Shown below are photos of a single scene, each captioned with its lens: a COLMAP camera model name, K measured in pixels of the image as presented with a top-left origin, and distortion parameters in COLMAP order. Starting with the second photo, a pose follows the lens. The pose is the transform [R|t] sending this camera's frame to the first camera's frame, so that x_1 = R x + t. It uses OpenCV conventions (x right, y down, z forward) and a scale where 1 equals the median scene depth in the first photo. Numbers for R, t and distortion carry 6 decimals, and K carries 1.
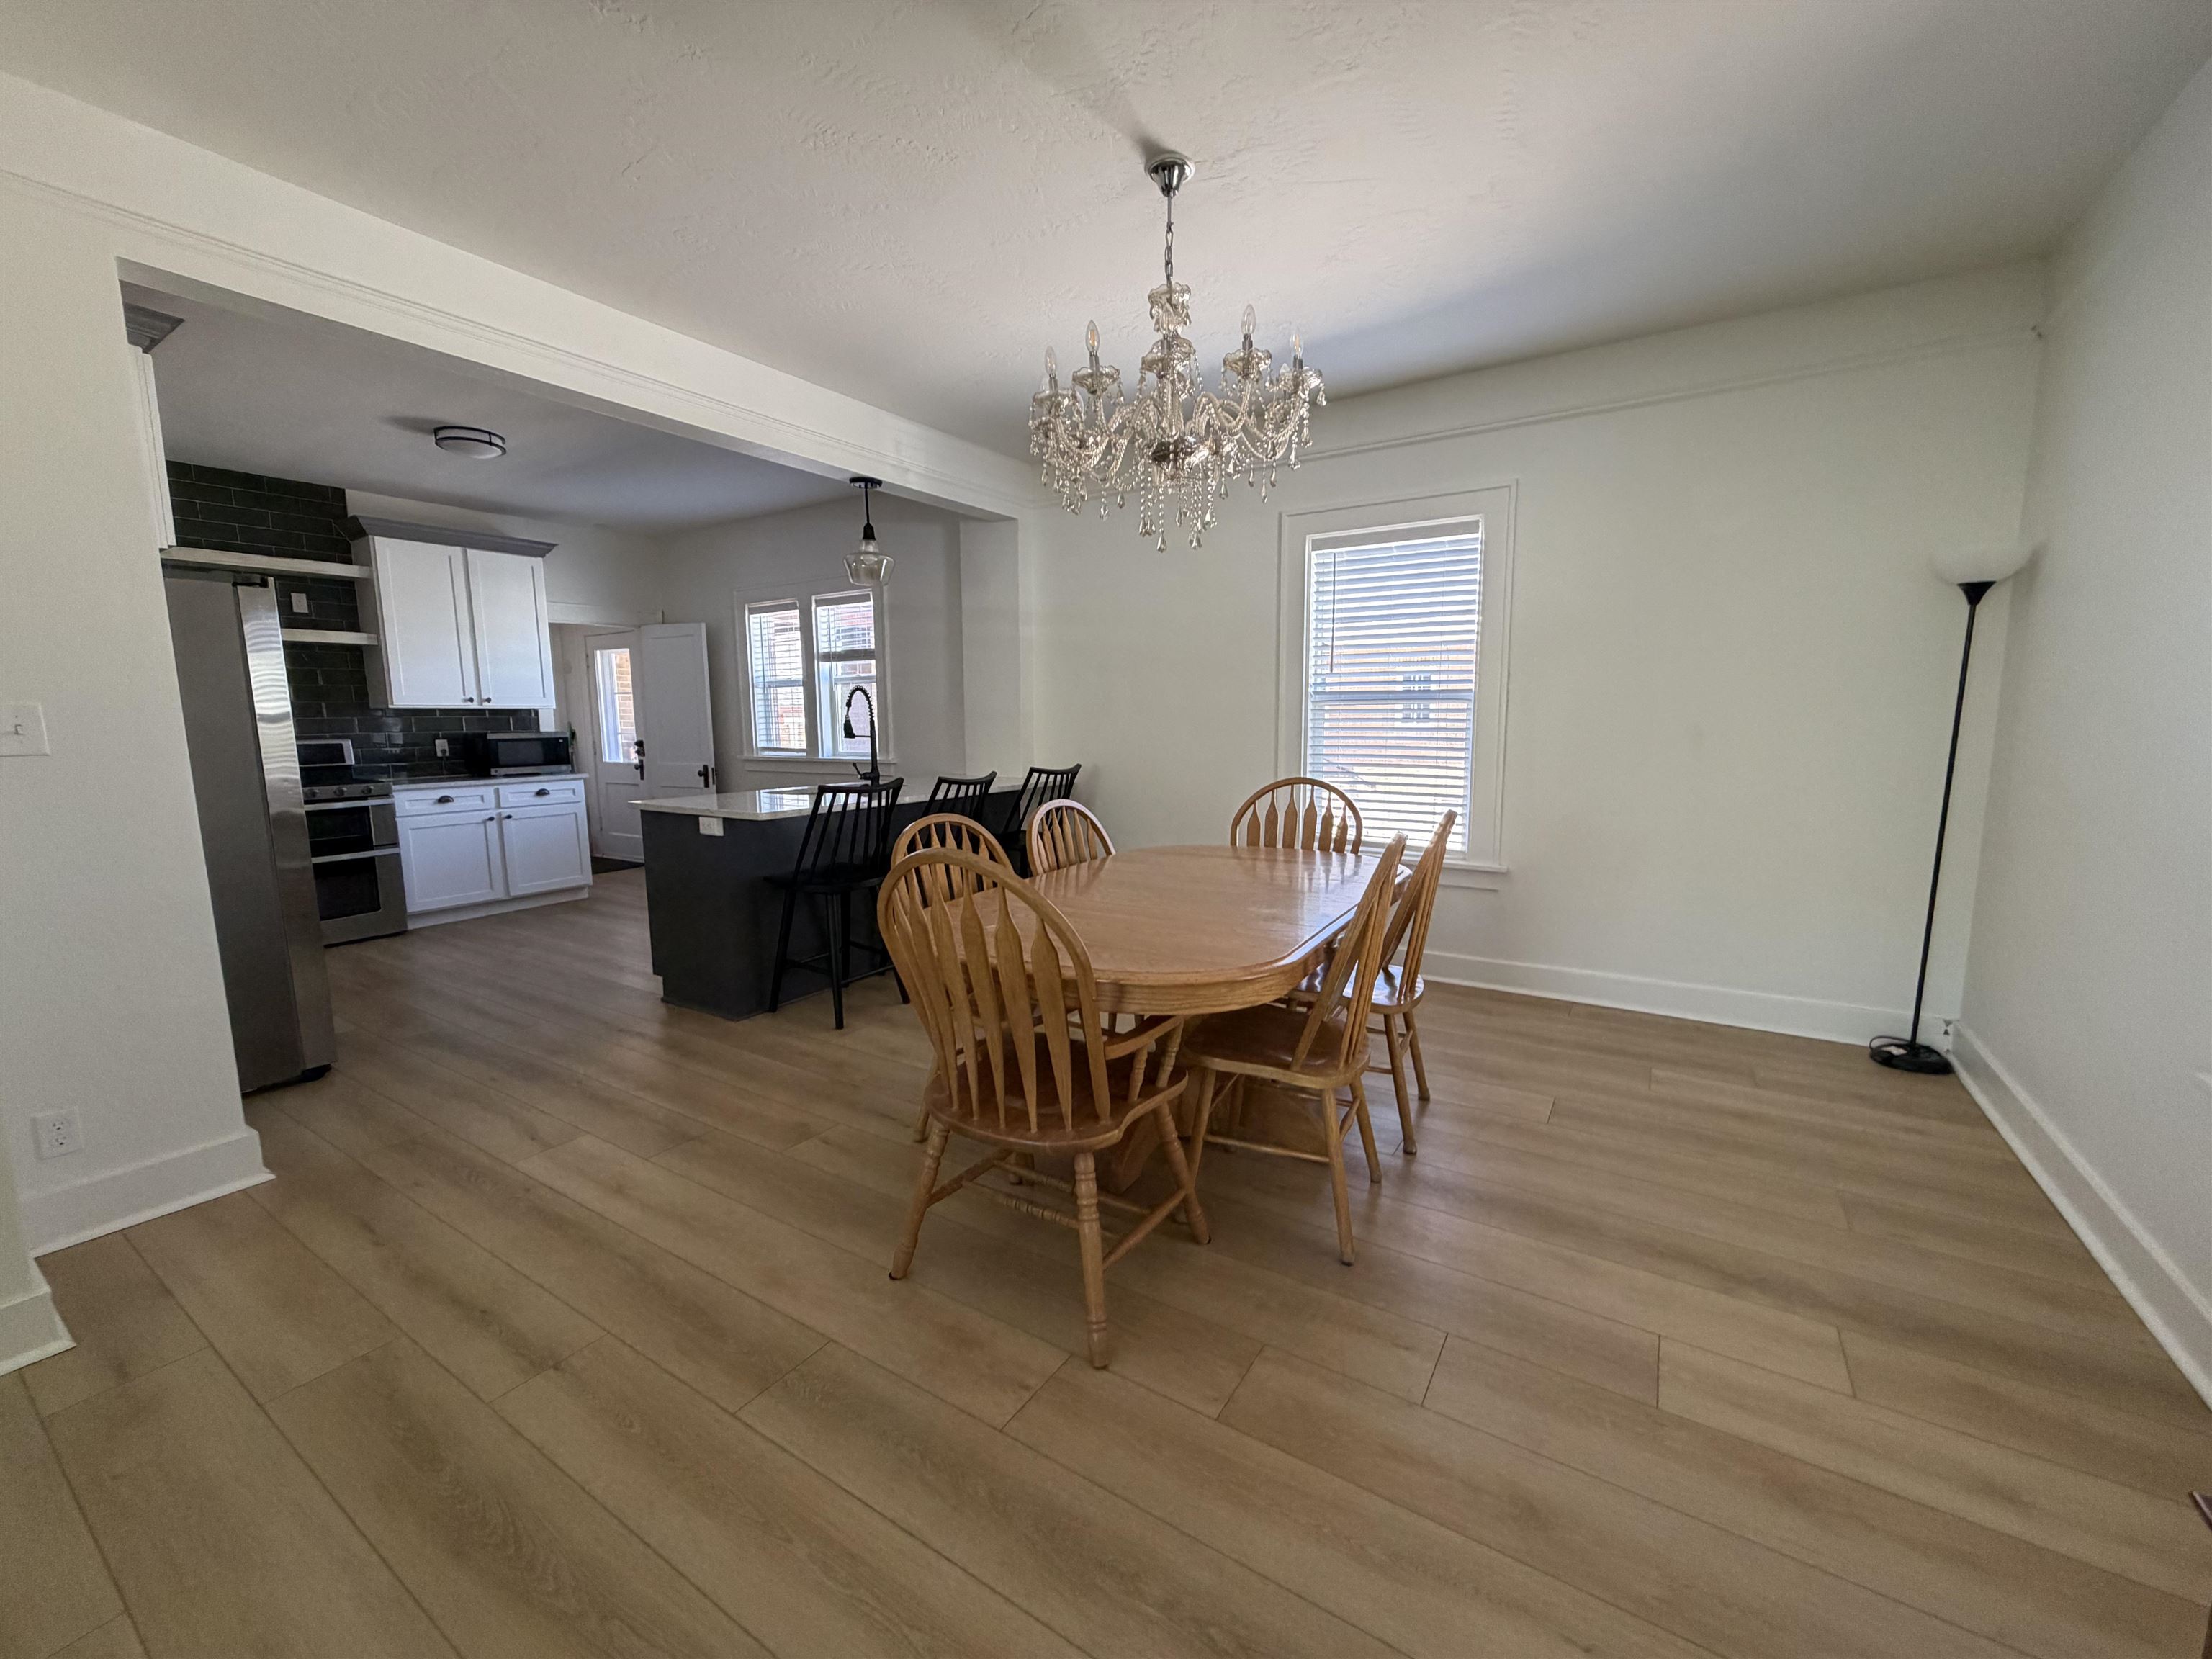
lens RADIAL K [[878.5, 0, 1102.5], [0, 878.5, 834.3], [0, 0, 1]] dist [0.000146, 0.000166]
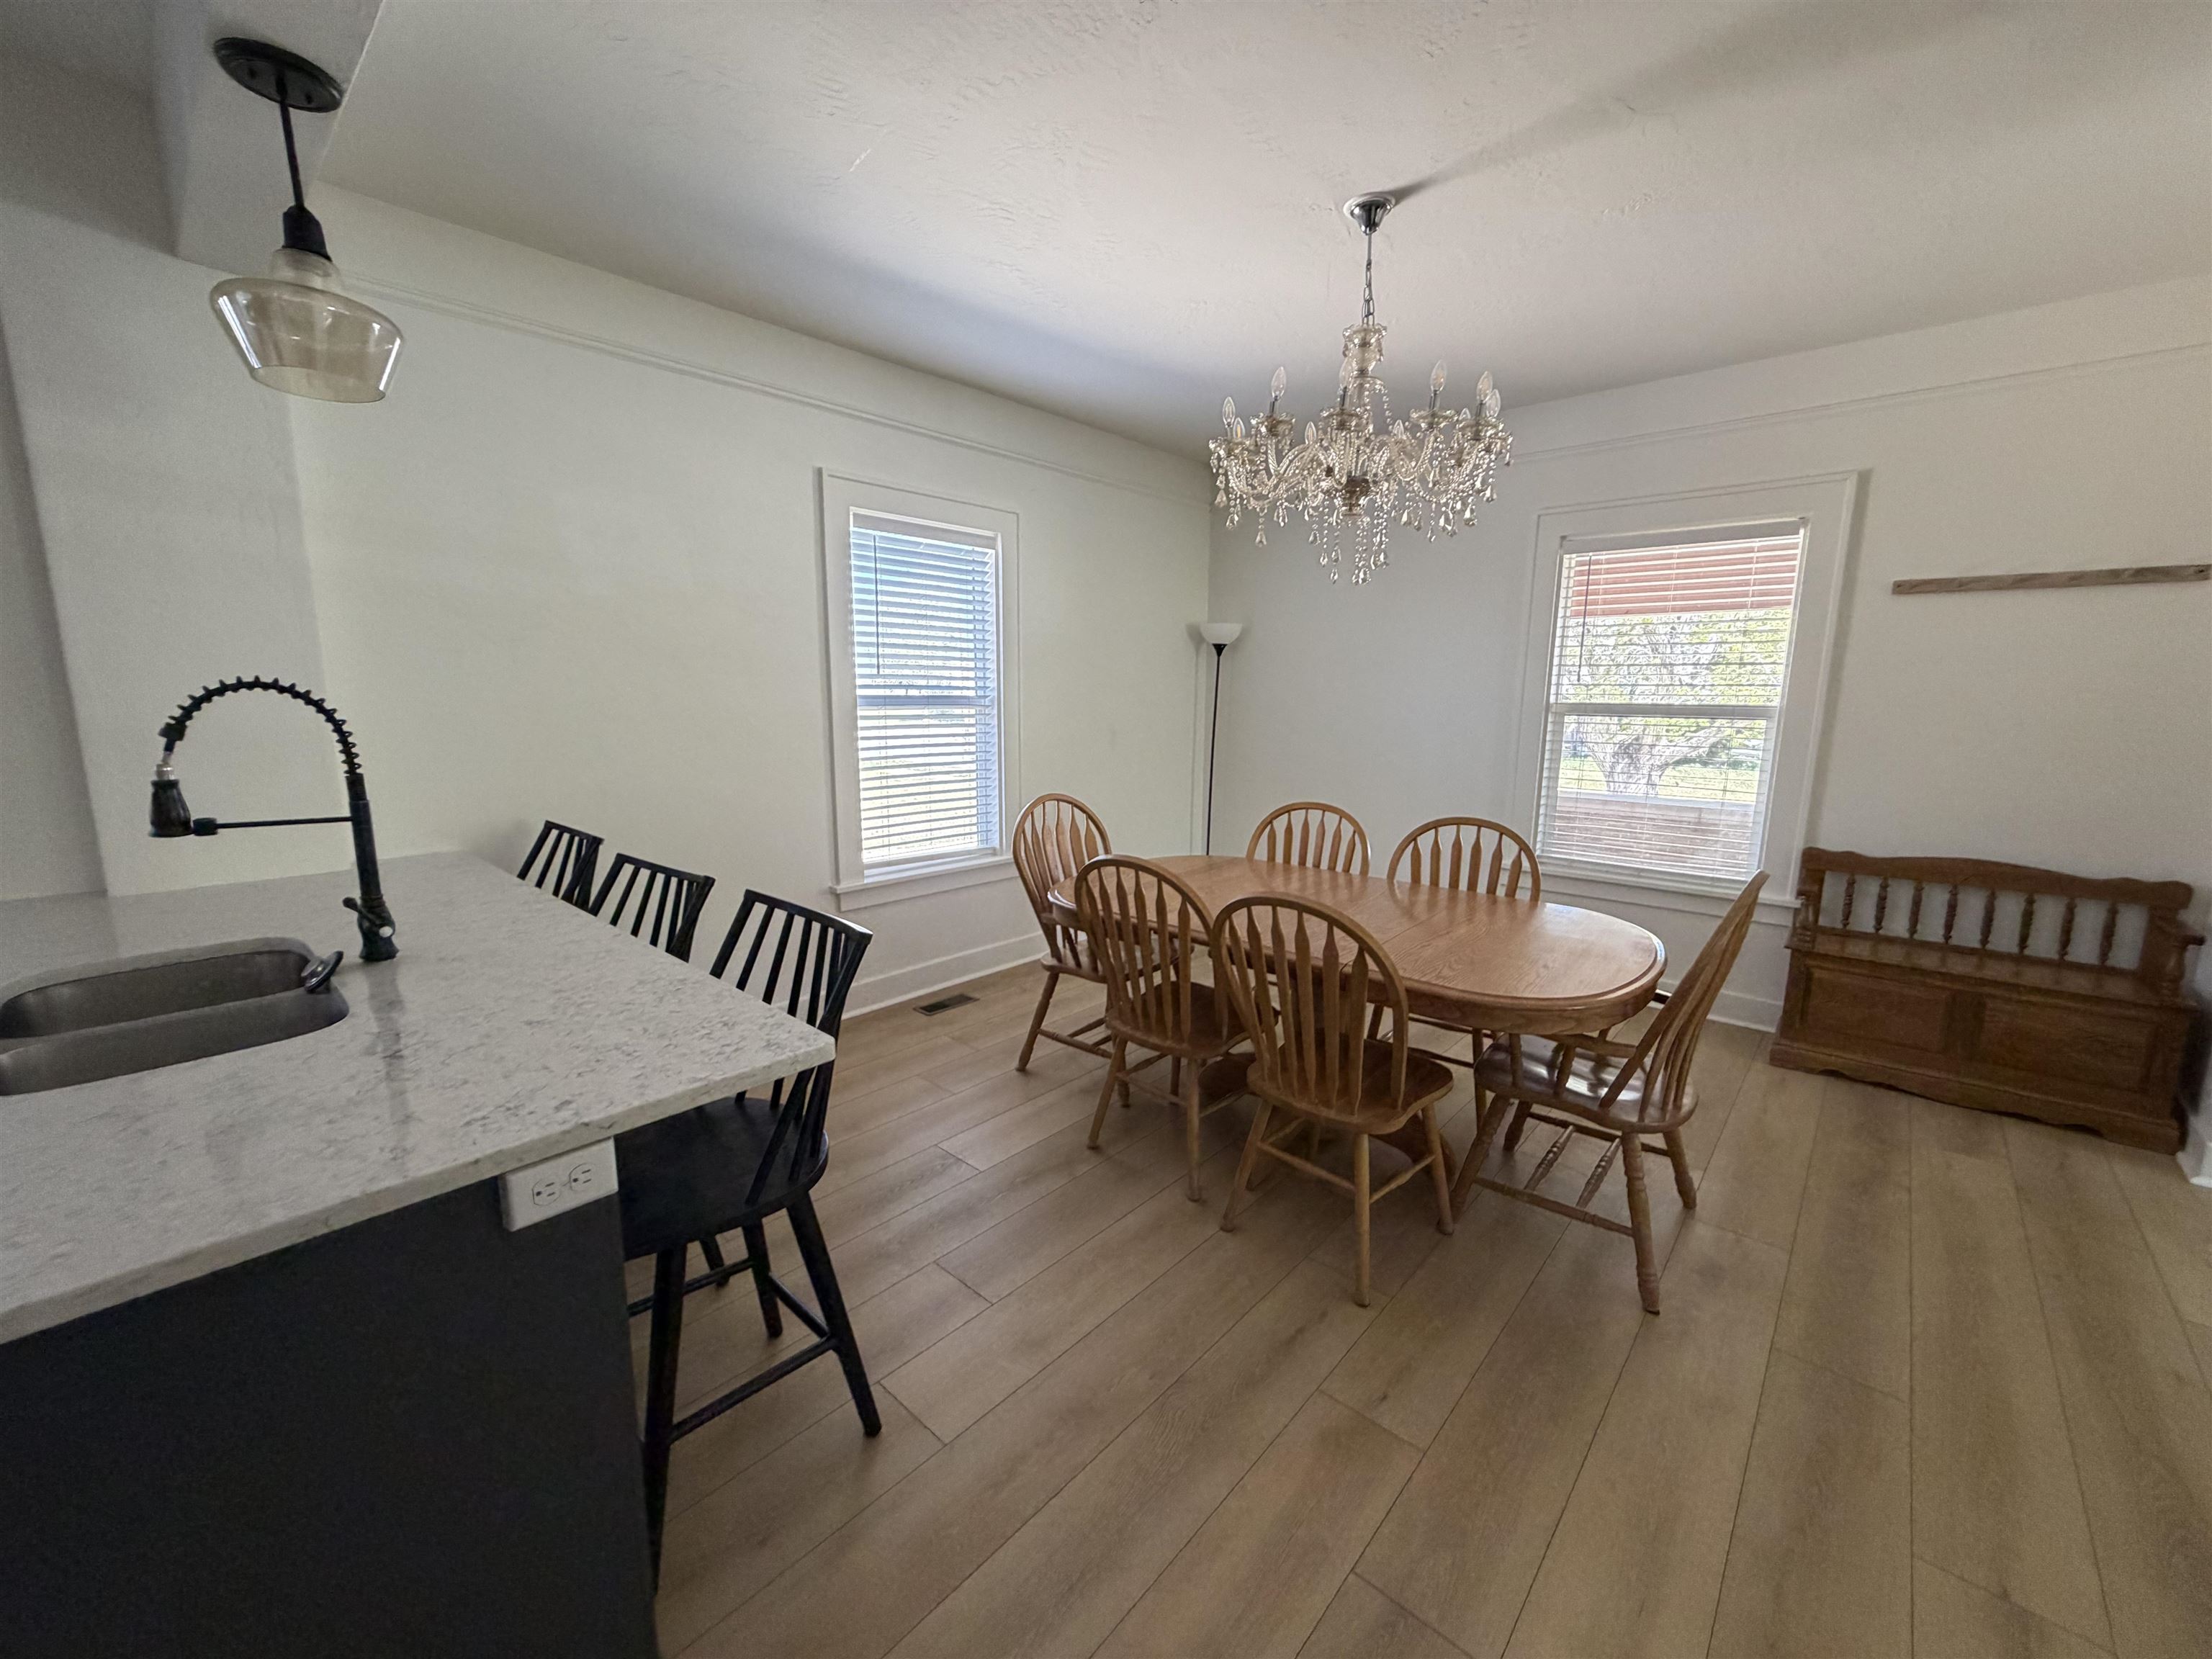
lens RADIAL K [[880.3, 0, 1102.4], [0, 880.3, 835.2], [0, 0, 1]] dist [-0.001721, -0.000146]
pose [[0.160666, -0.154048, 0.974913, -0.586701], [0.122356, 0.983235, 0.135199, -0.119951], [-0.979395, 0.097565, 0.176821, 0.655354]]
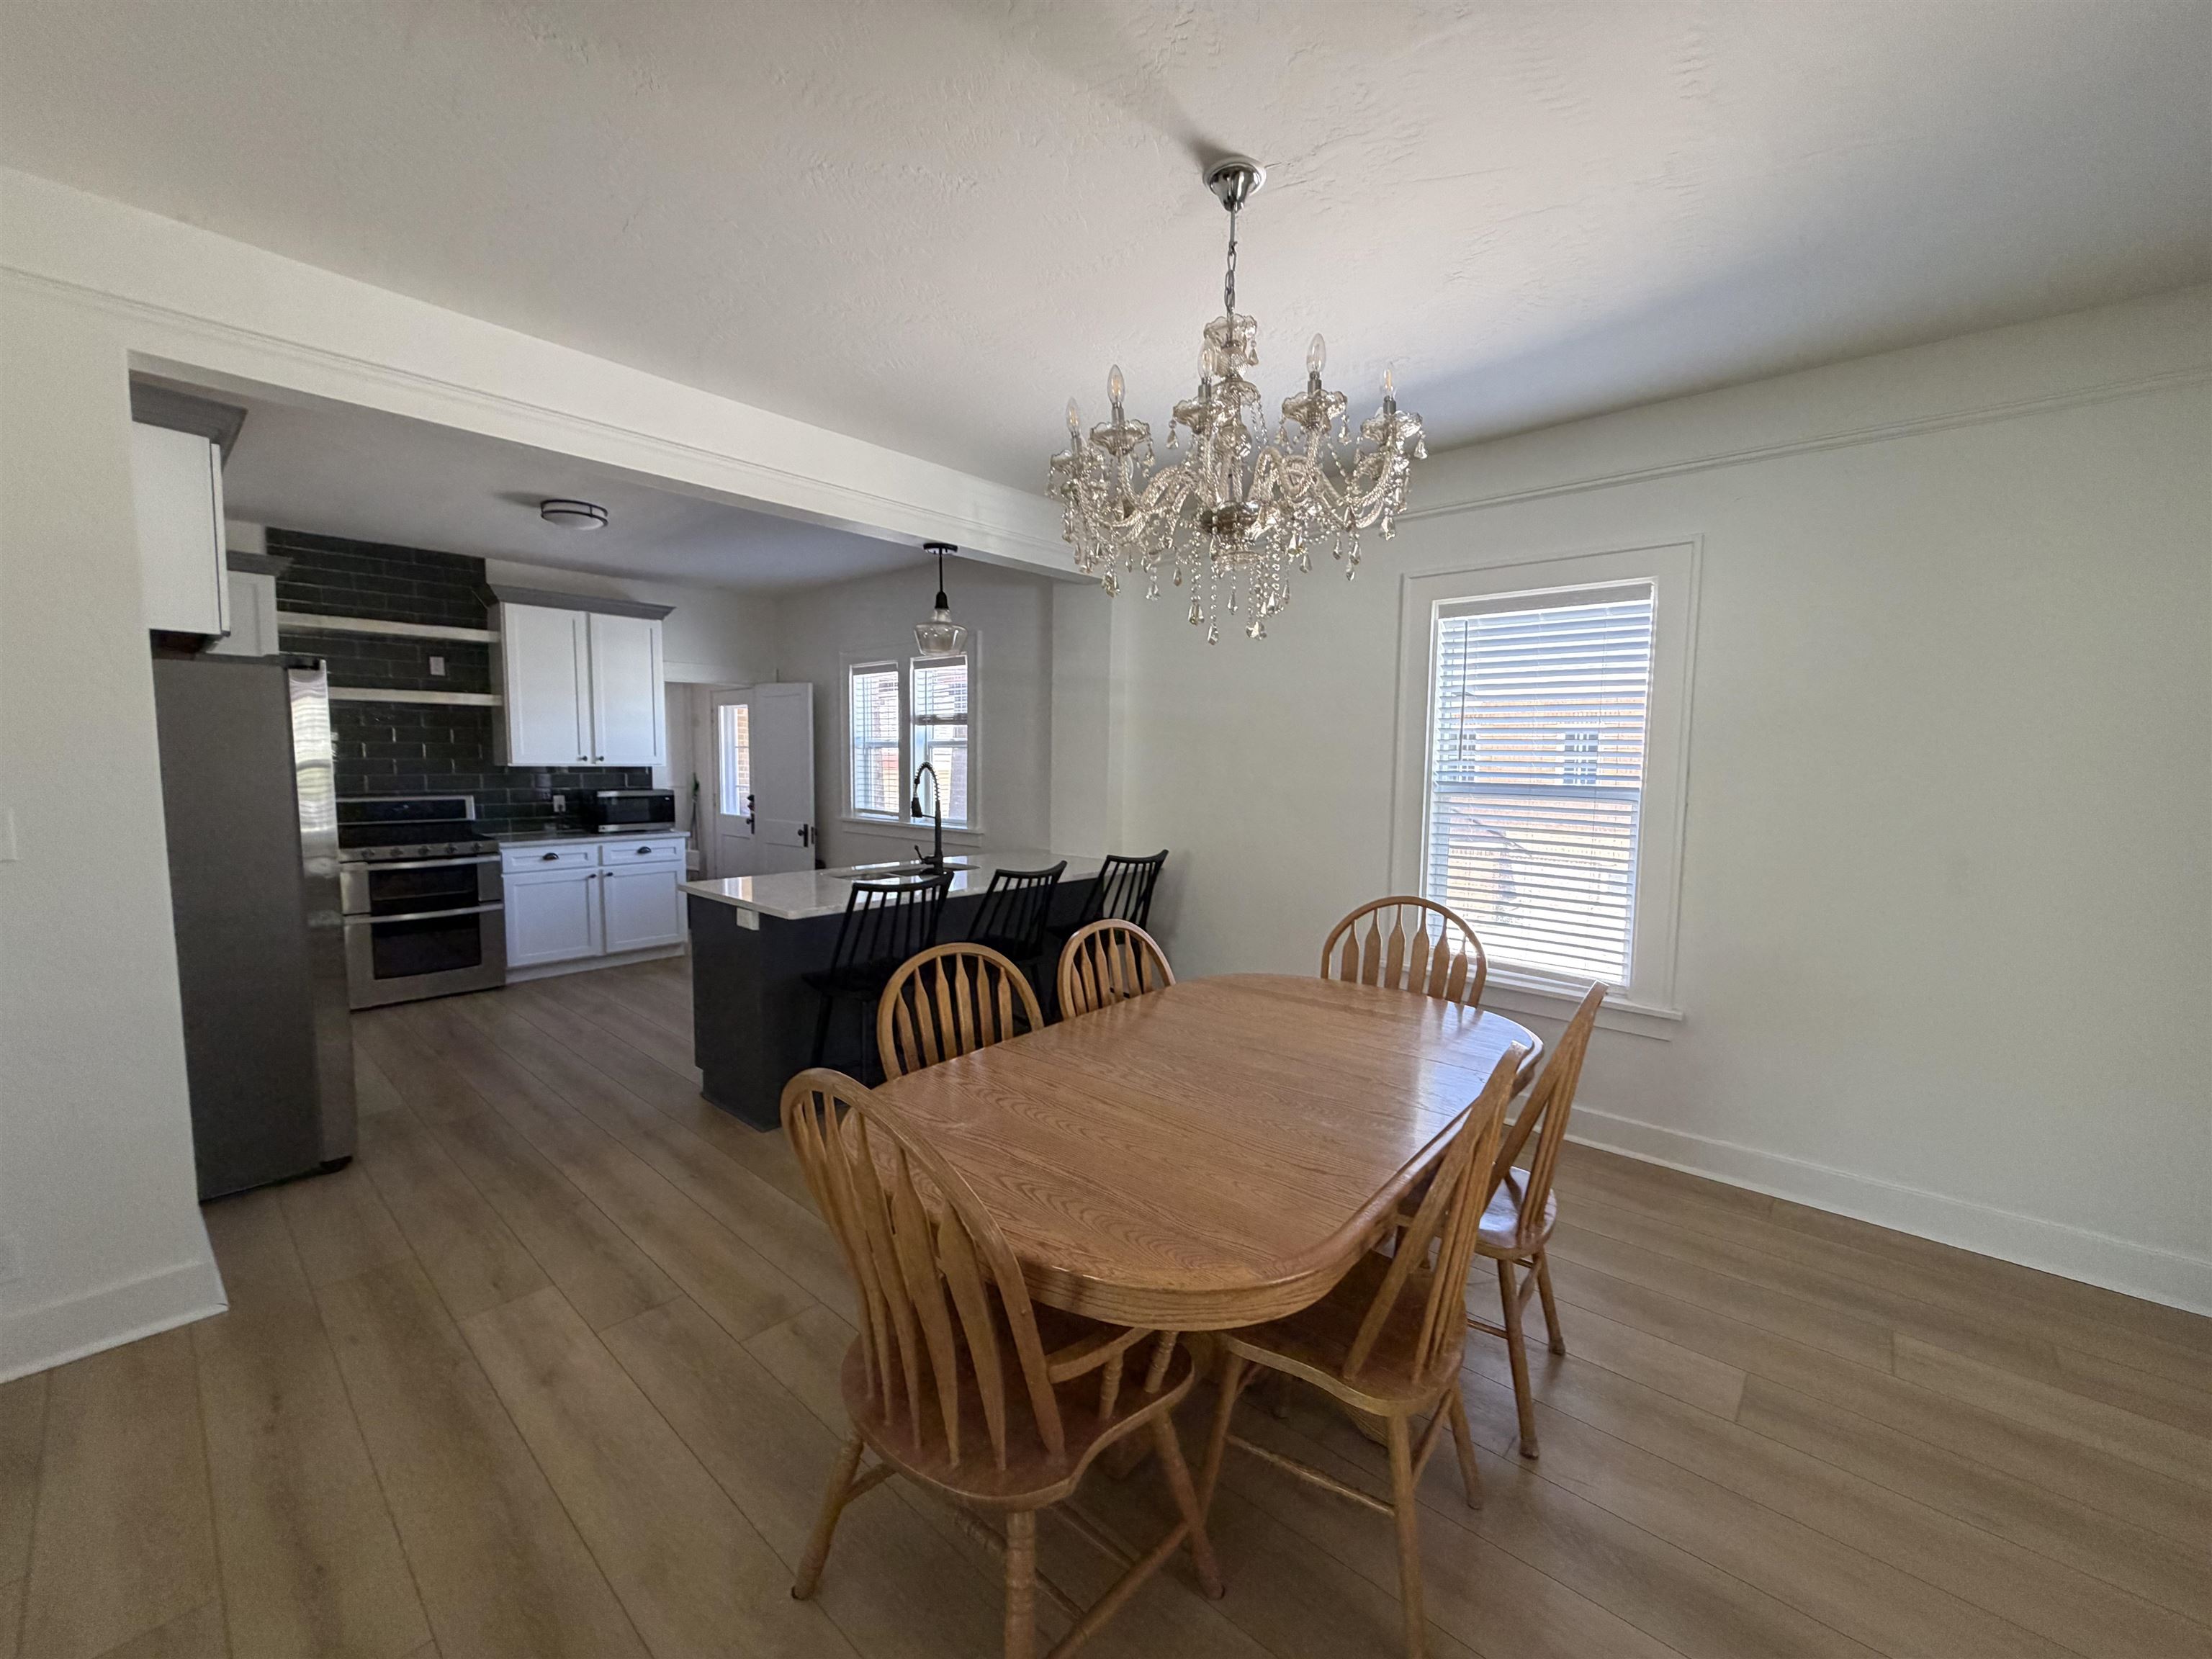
lens RADIAL K [[878.5, 0, 1102.5], [0, 878.5, 834.3], [0, 0, 1]] dist [0.000146, 0.000166]
pose [[0.987017, 0.034625, -0.156839, 0.057569], [-0.041761, 0.998226, -0.042432, -0.064088], [0.155092, 0.048430, 0.986712, 0.118760]]
